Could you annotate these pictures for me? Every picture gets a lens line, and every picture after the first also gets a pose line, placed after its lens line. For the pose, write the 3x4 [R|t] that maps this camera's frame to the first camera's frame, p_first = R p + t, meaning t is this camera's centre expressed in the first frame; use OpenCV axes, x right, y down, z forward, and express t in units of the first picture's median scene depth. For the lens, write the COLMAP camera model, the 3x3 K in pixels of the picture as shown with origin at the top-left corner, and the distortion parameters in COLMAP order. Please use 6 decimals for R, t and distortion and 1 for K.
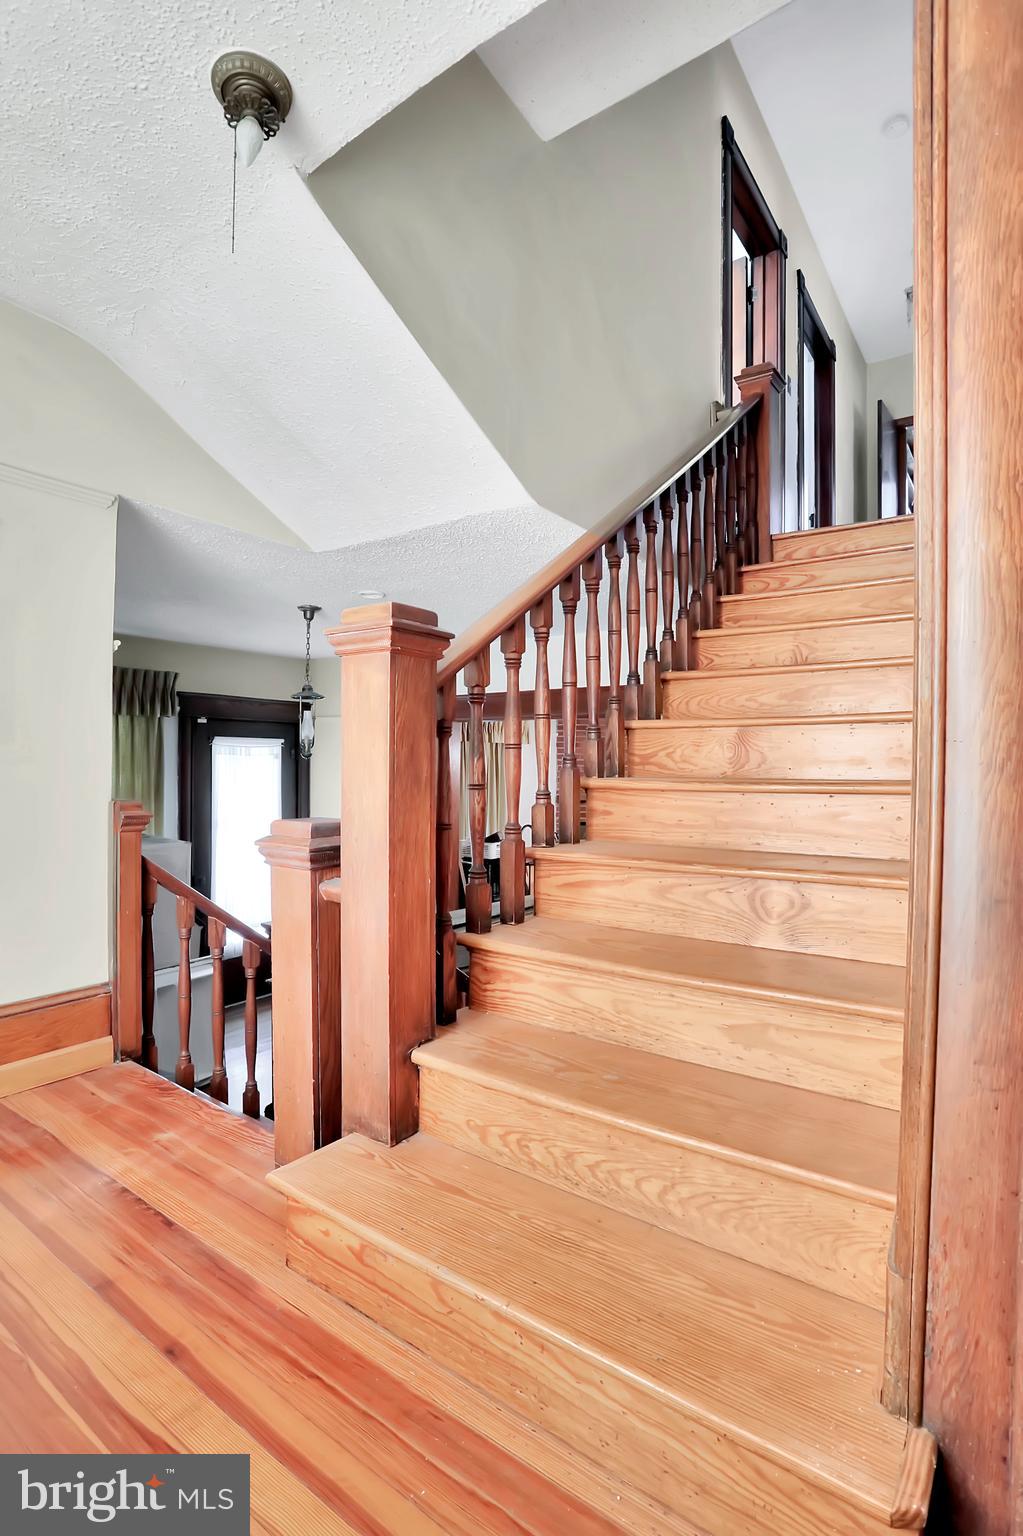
lens RADIAL K [[767.8, 0, 519.2], [0, 767.8, 771.0], [0, 0, 1]] dist [-0.022356, 0.000277]
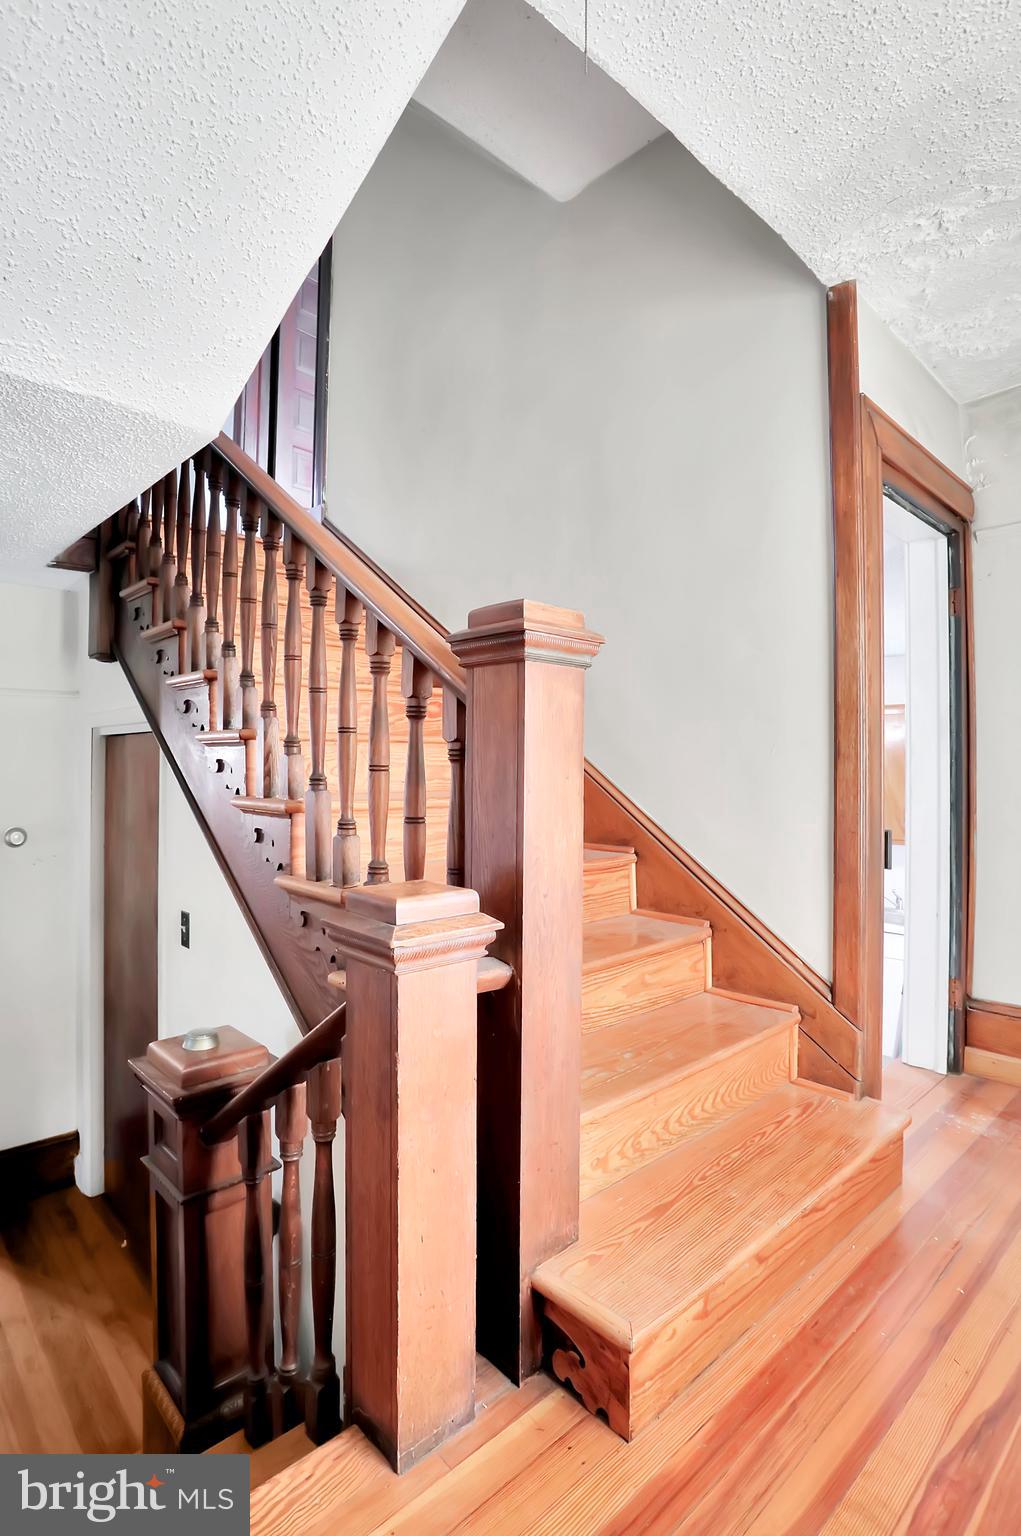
lens RADIAL K [[767.8, 0, 517.9], [0, 767.8, 767.0], [0, 0, 1]] dist [-0.022356, 0.000277]
pose [[0.167845, 0.002880, 0.985809, -1.196894], [0.001917, 0.999993, -0.003248, -0.049222], [-0.985811, 0.002435, 0.167839, 1.070172]]
